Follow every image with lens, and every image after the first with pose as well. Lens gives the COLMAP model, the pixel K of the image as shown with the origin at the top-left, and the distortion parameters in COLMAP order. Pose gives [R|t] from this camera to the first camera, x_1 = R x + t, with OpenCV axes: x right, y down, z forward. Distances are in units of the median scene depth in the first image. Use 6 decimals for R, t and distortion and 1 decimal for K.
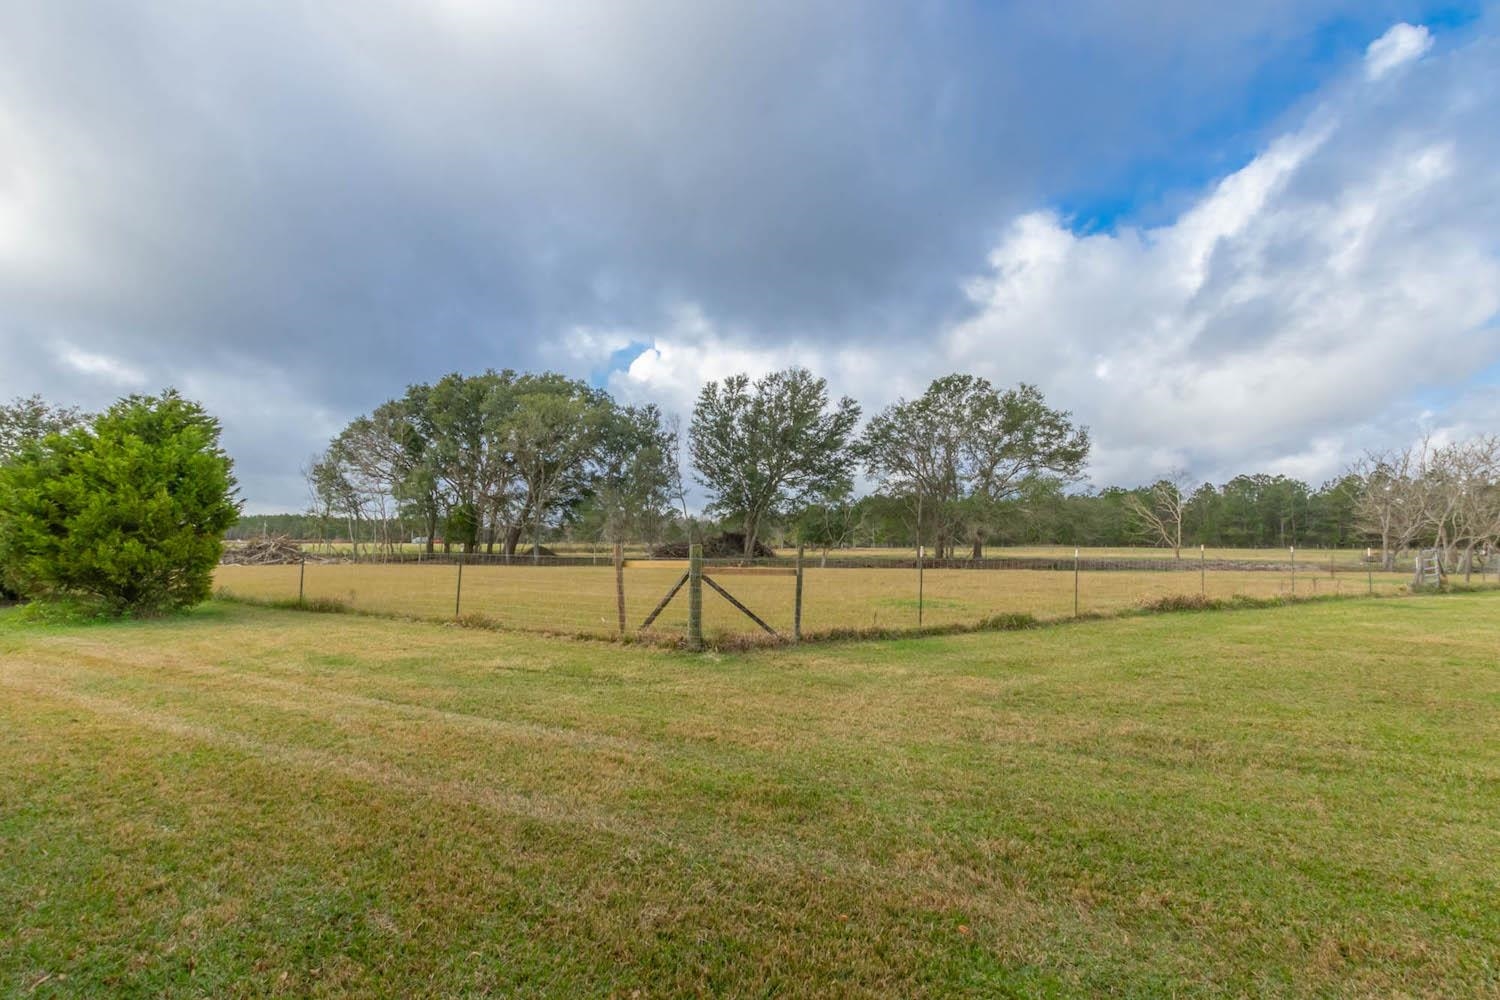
lens RADIAL K [[693.4, 0, 750.0], [0, 693.4, 500.0], [0, 0, 1]] dist [0.009898, -0.000299]
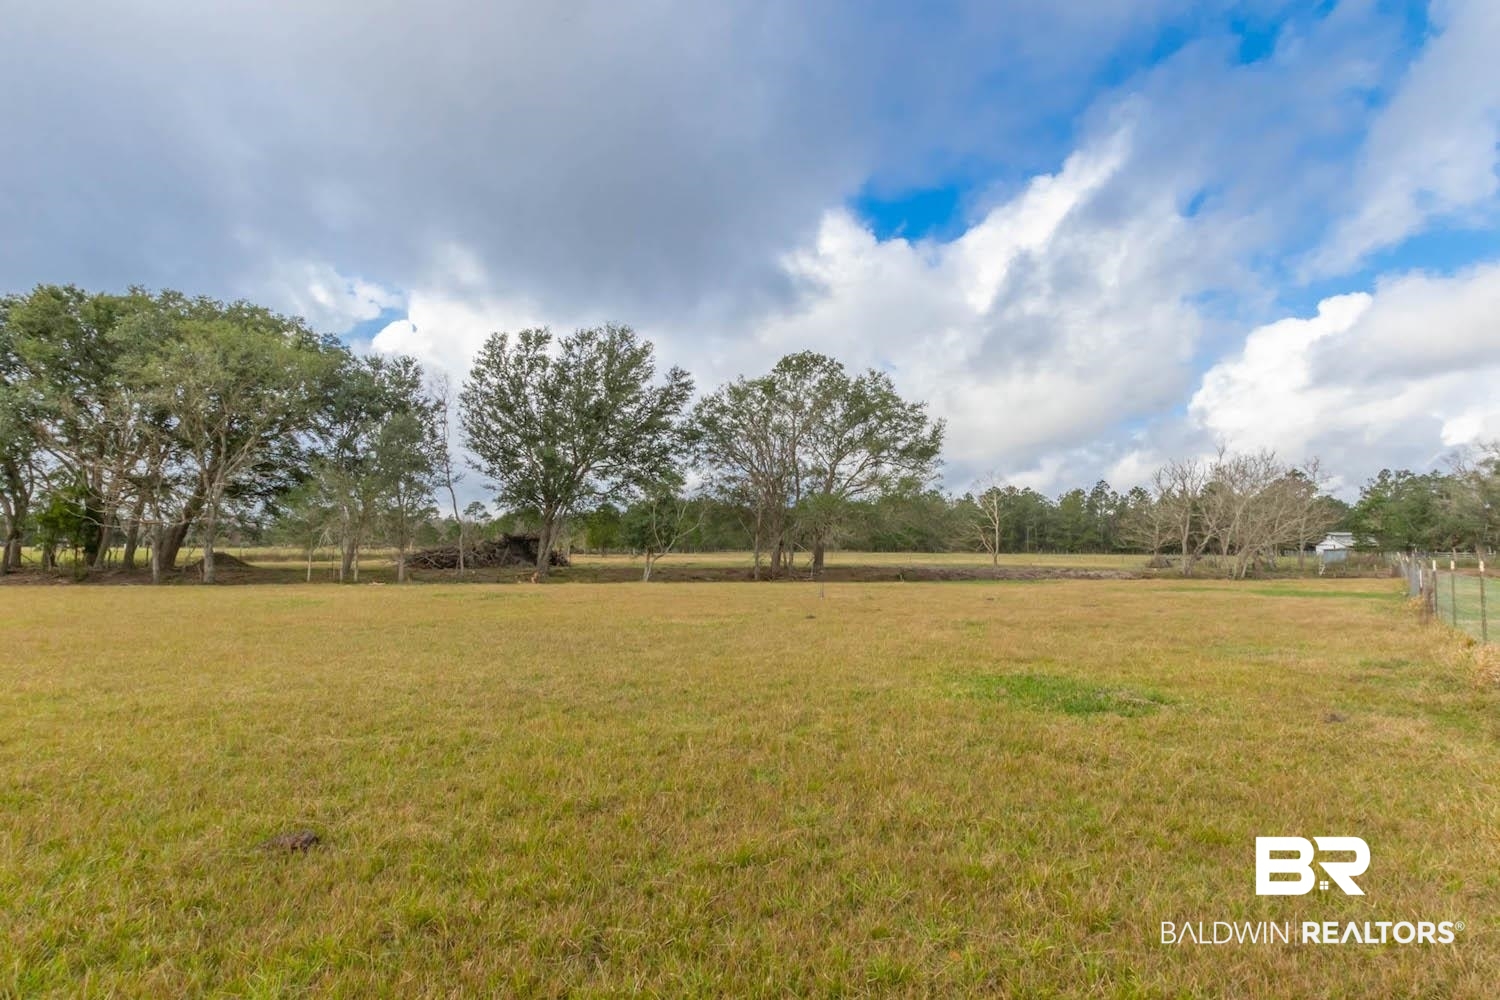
lens RADIAL K [[693.4, 0, 750.0], [0, 693.4, 500.0], [0, 0, 1]] dist [0.009898, -0.000299]
pose [[0.944766, 0.023838, 0.326878, -0.038392], [-0.021371, 0.999710, -0.011135, 0.011654], [-0.327048, 0.003534, 0.945001, 0.195601]]
